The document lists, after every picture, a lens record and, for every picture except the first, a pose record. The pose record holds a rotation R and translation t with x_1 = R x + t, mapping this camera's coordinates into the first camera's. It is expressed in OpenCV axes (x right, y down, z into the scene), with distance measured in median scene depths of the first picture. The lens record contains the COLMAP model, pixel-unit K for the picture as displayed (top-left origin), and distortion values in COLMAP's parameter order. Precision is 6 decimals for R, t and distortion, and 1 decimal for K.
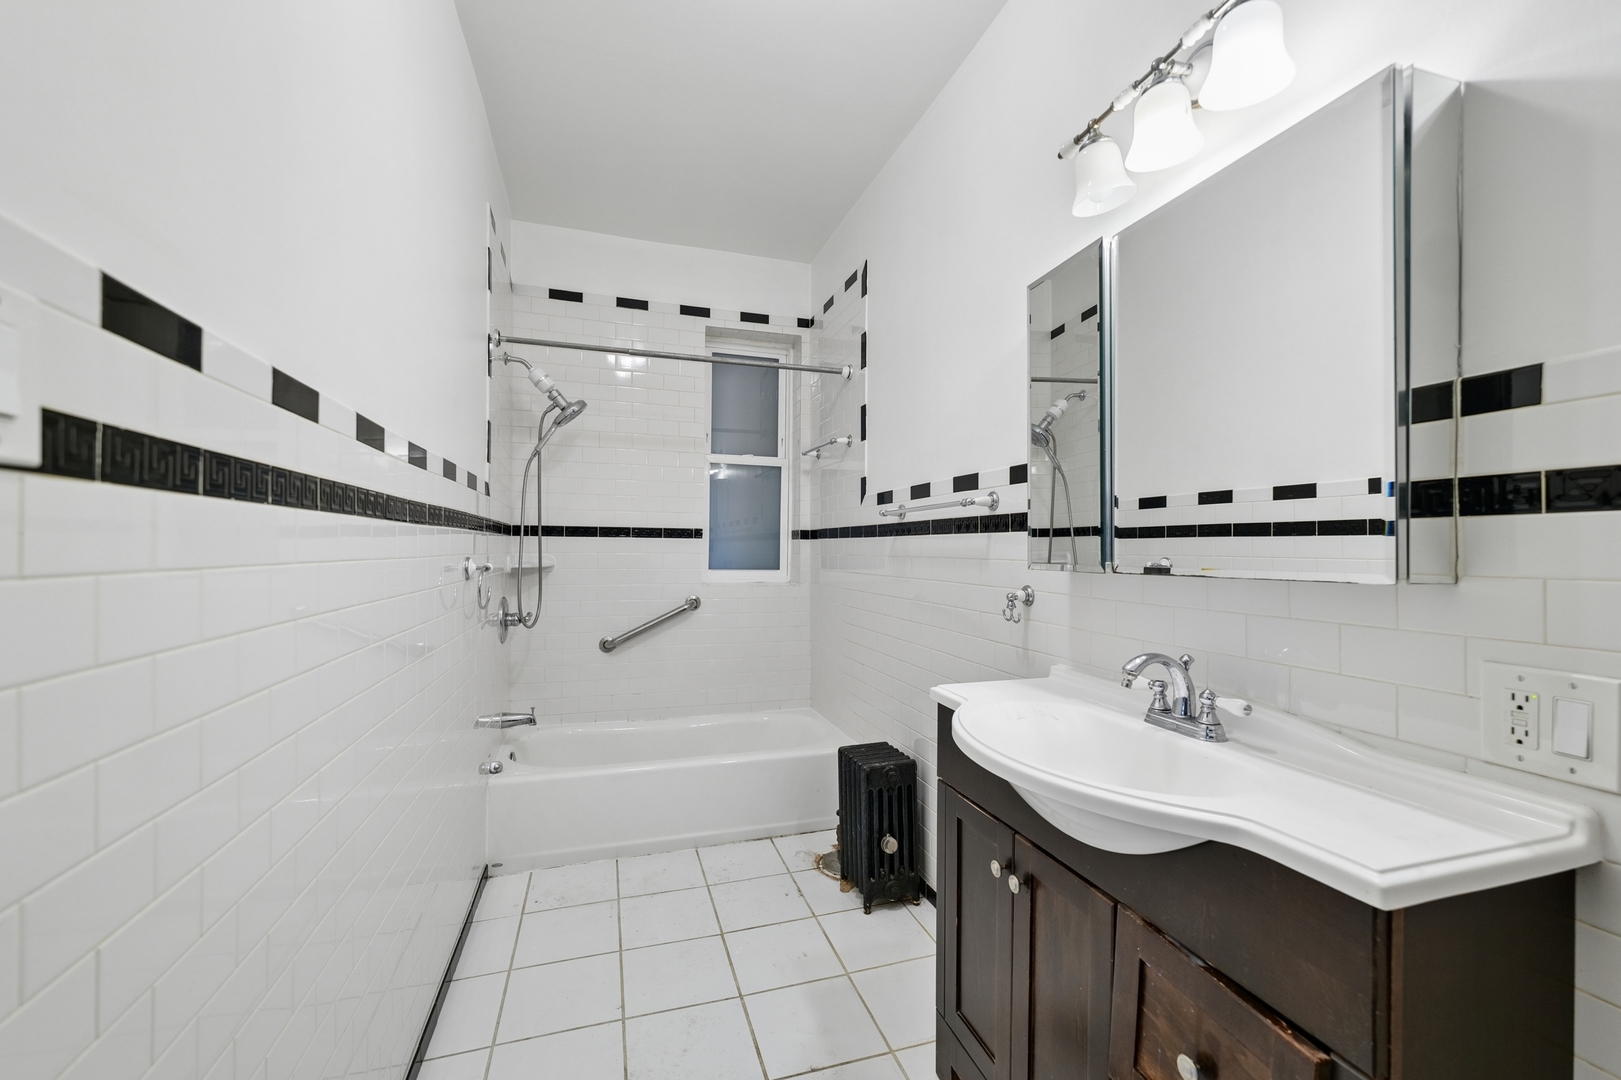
lens RADIAL K [[664.8, 0, 812.2], [0, 664.8, 555.1], [0, 0, 1]] dist [-0.000087, -0.000091]
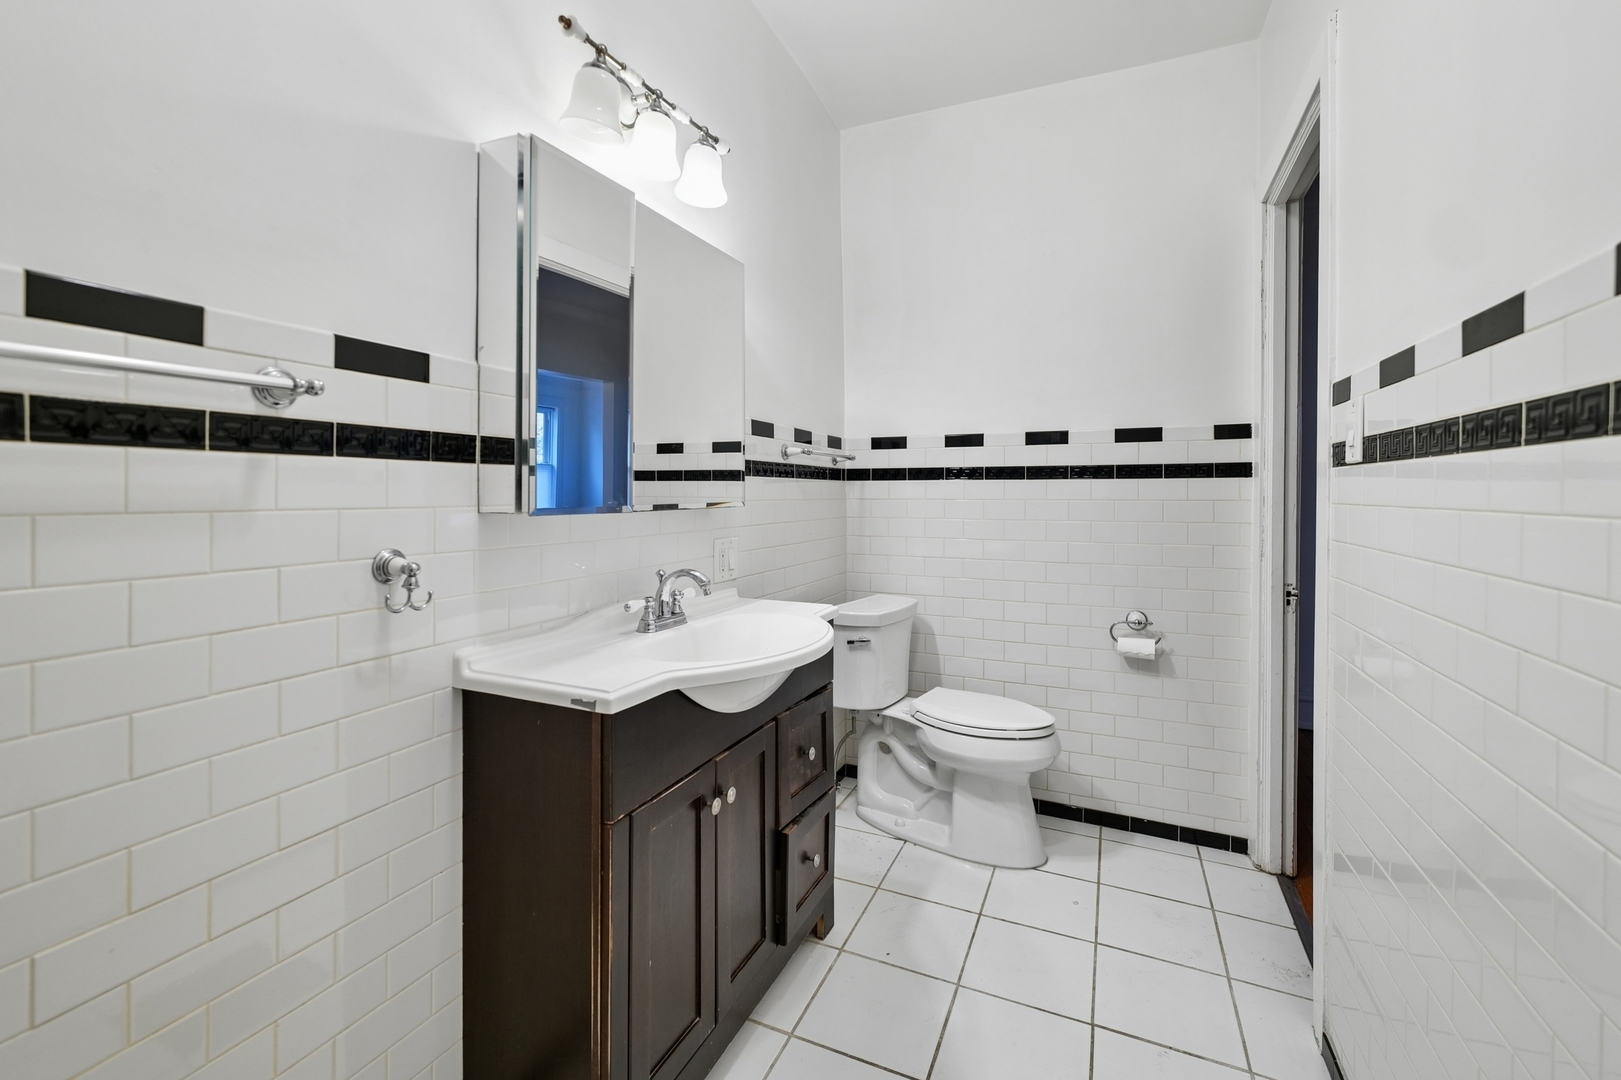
lens RADIAL K [[677.7, 0, 824.4], [0, 677.7, 497.1], [0, 0, 1]] dist [0.000991, -0.000059]
pose [[-0.753038, -0.018458, 0.657718, -0.508787], [-0.004709, 0.999732, 0.022664, -0.024025], [-0.657960, 0.013970, -0.752923, 1.629902]]
